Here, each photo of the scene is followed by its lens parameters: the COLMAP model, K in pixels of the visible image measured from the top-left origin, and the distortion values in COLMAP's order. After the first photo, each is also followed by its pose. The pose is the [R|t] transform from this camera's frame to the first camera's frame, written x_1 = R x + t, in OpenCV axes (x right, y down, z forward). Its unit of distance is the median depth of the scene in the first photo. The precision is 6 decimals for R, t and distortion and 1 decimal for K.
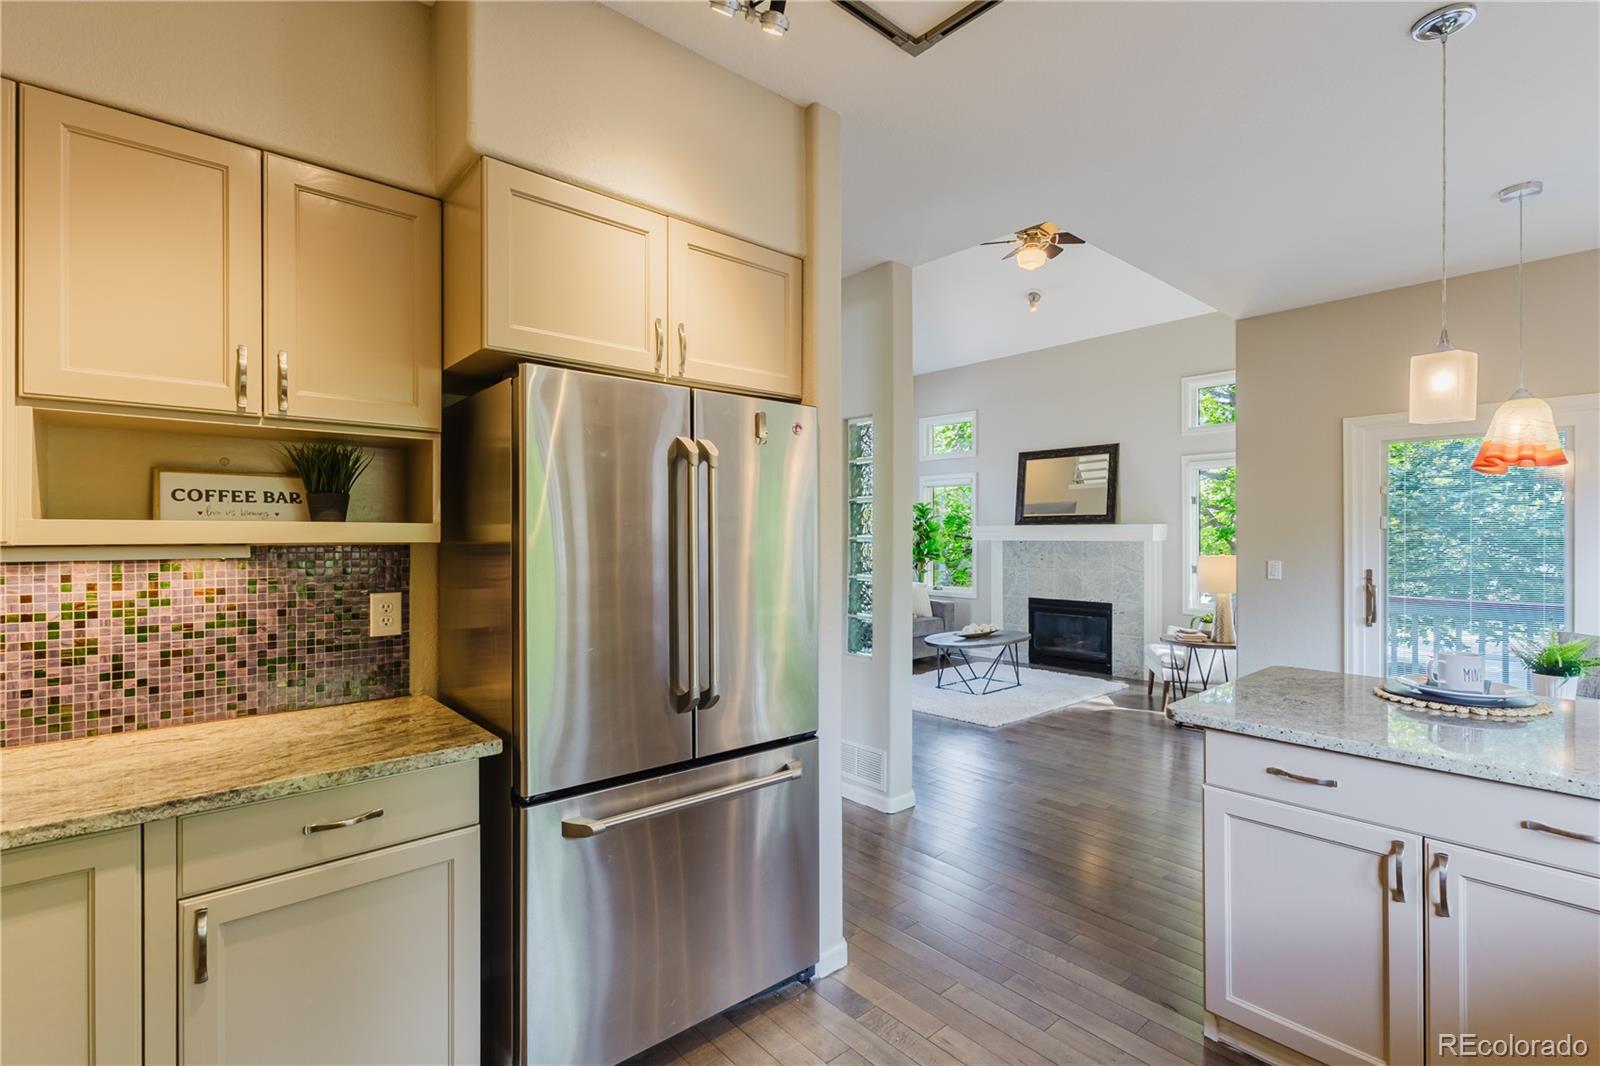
lens RADIAL K [[732.4, 0, 798.9], [0, 732.4, 535.9], [0, 0, 1]] dist [0.000089, 0.001435]
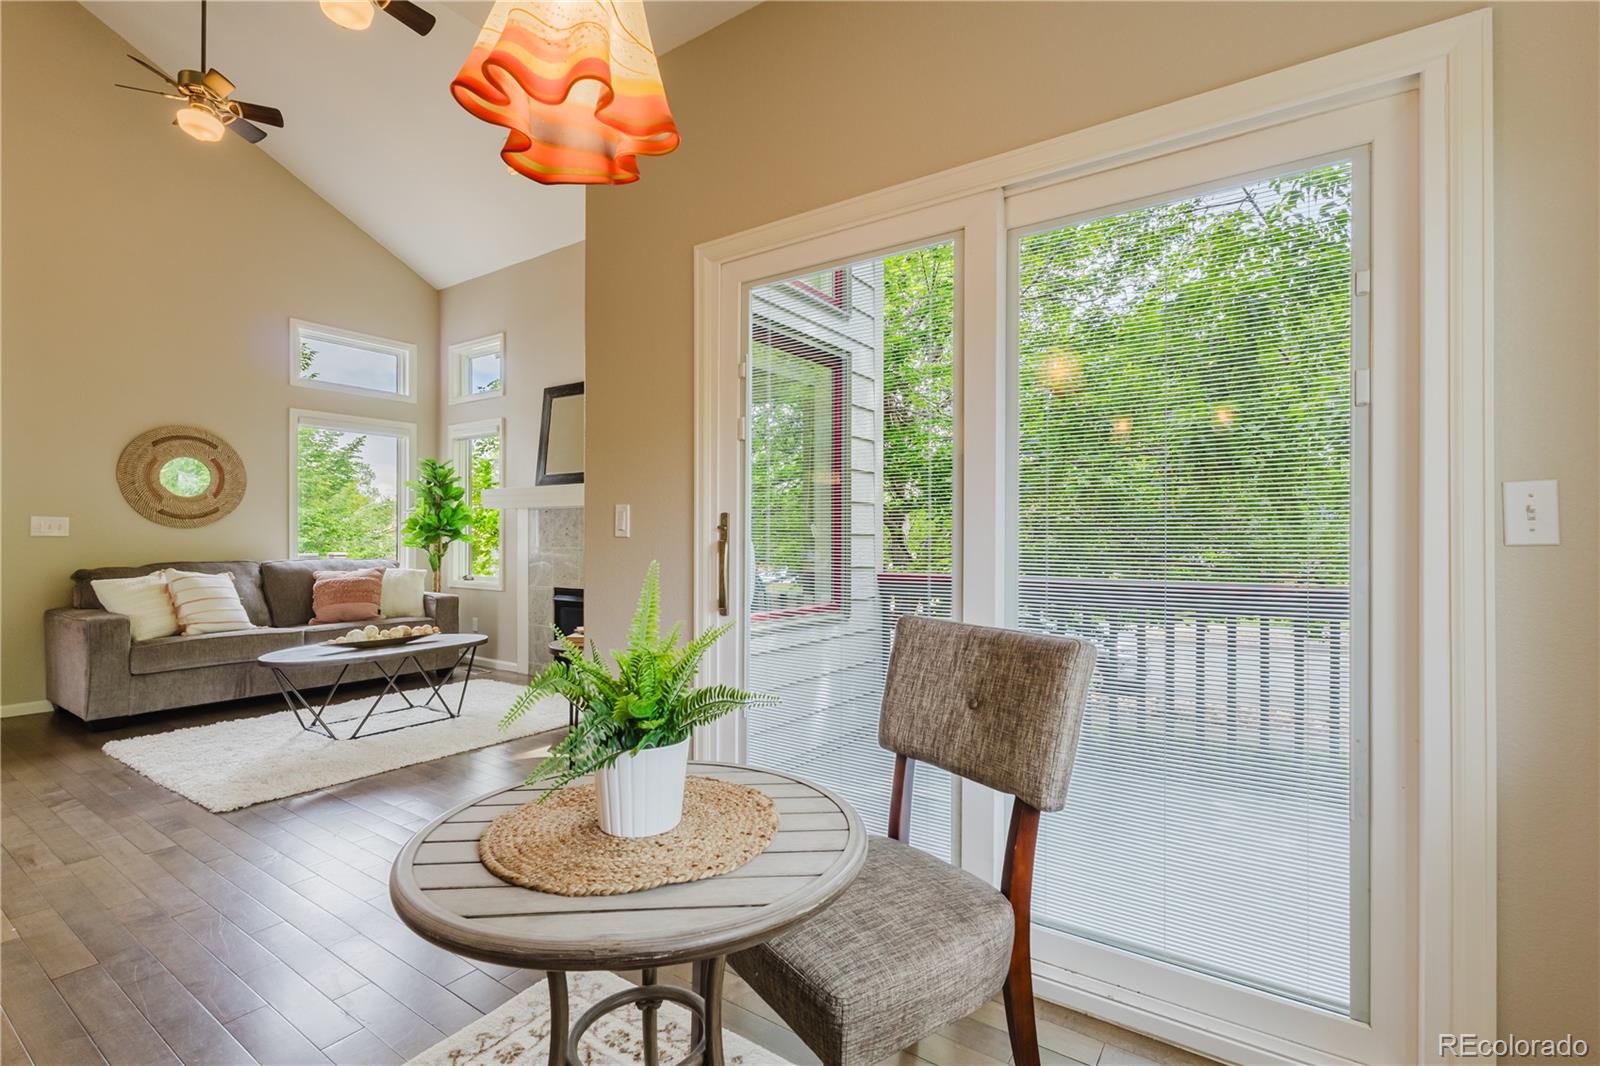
lens RADIAL K [[732.4, 0, 799.0], [0, 732.4, 534.0], [0, 0, 1]] dist [0.000089, 0.001435]
pose [[0.968974, 0.004630, 0.247118, 0.415662], [-0.003052, 0.999972, -0.006768, 0.039541], [-0.247142, 0.005804, 0.968962, 0.265807]]
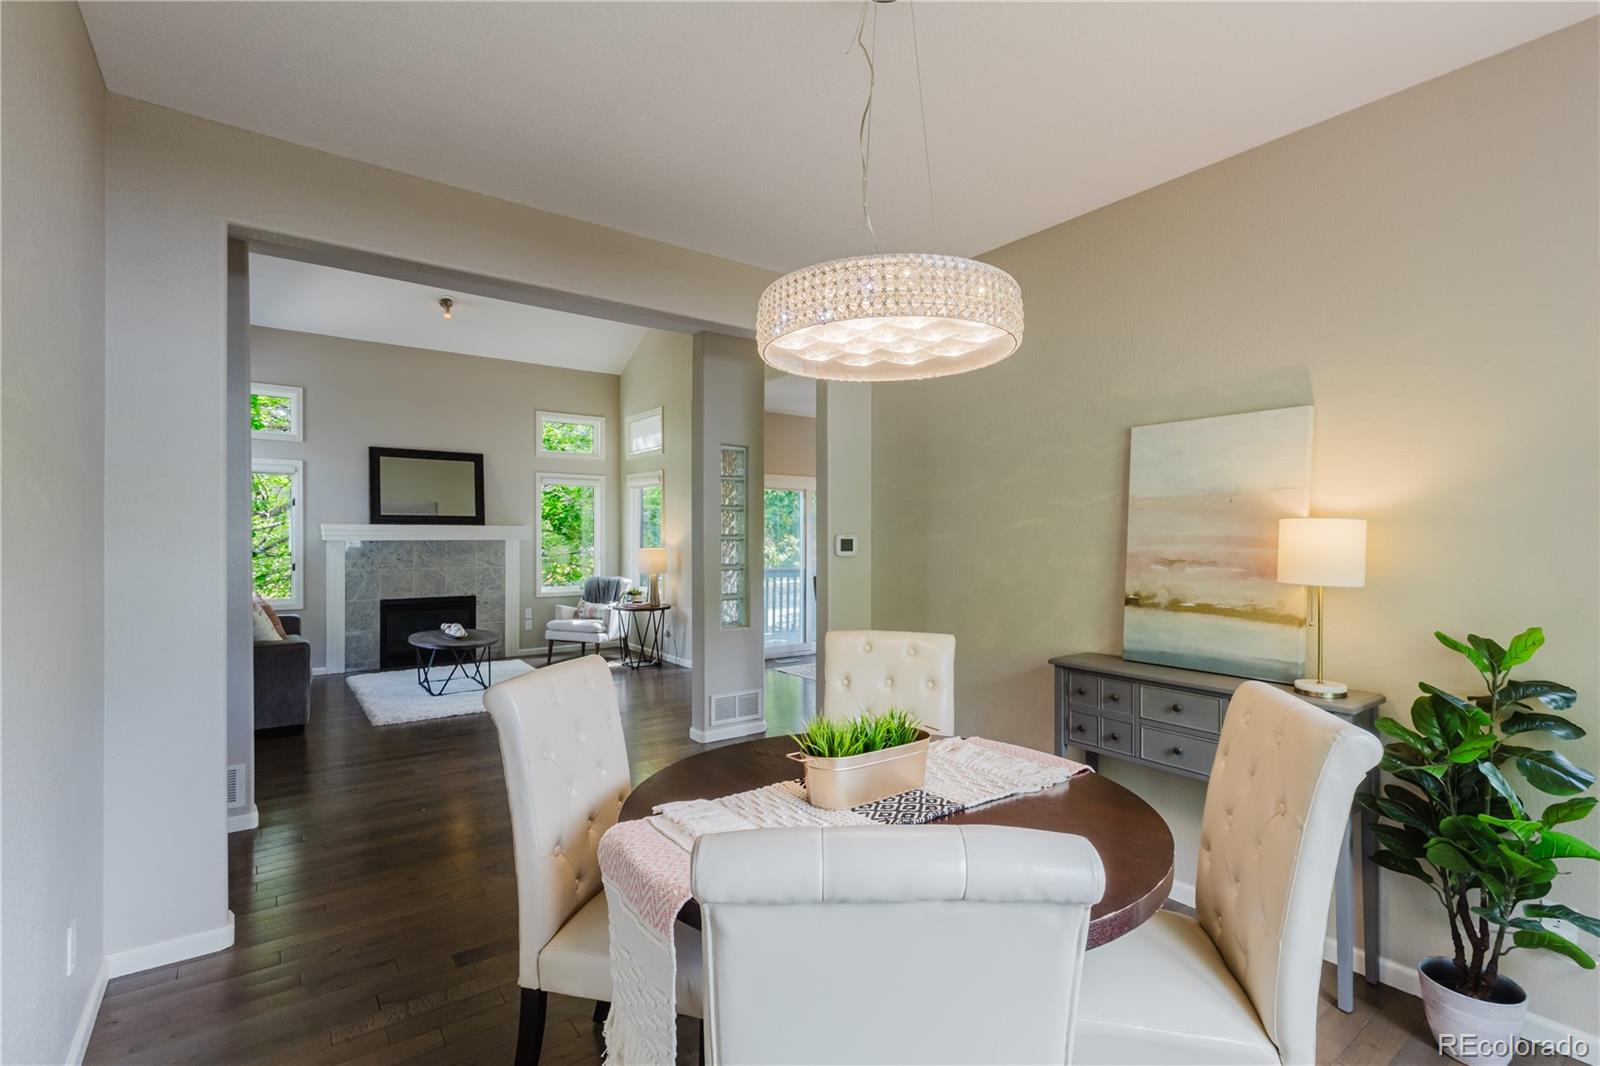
lens RADIAL K [[732.4, 0, 800.2], [0, 732.4, 535.7], [0, 0, 1]] dist [0.000089, 0.001435]
pose [[0.079775, 0.000048, 0.996813, -0.670668], [-0.000618, 1.000000, 0.000001, -0.000163], [-0.996813, -0.000617, 0.079775, 0.425775]]
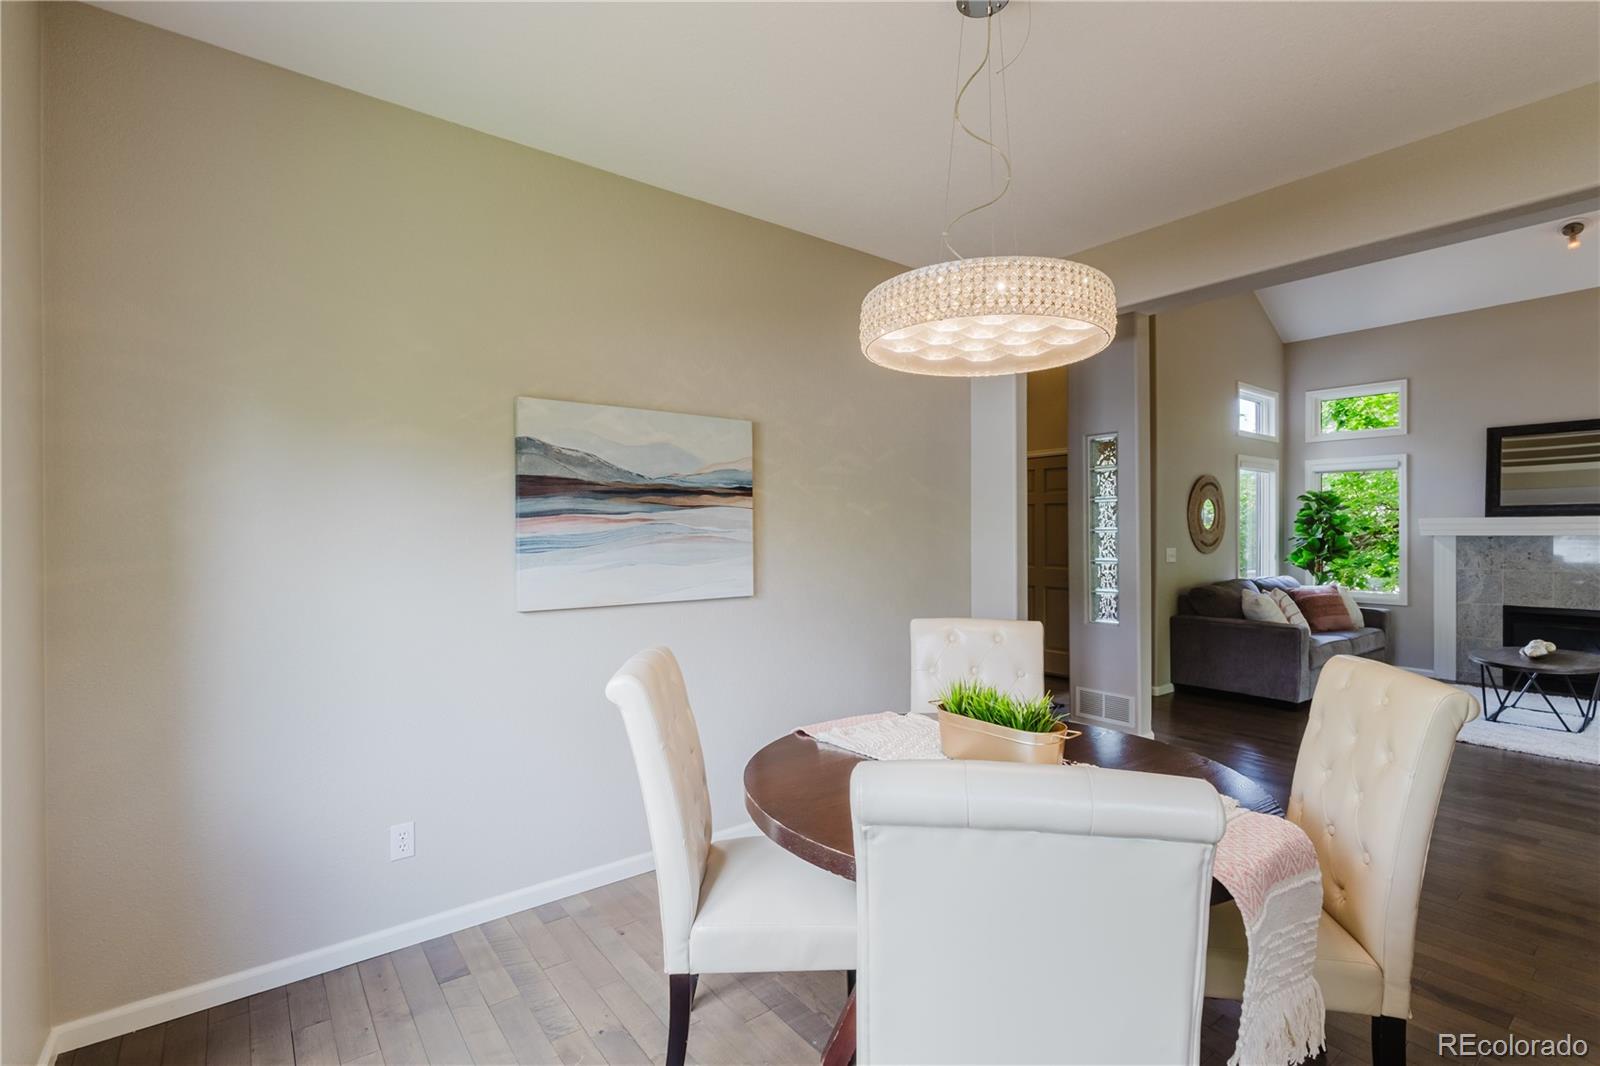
lens RADIAL K [[732.4, 0, 796.3], [0, 732.4, 533.9], [0, 0, 1]] dist [0.000089, 0.001435]
pose [[0.998056, 0.000246, -0.062319, -0.474839], [-0.000142, 0.999999, 0.001666, 0.003387], [0.062319, -0.001654, 0.998055, 0.153024]]
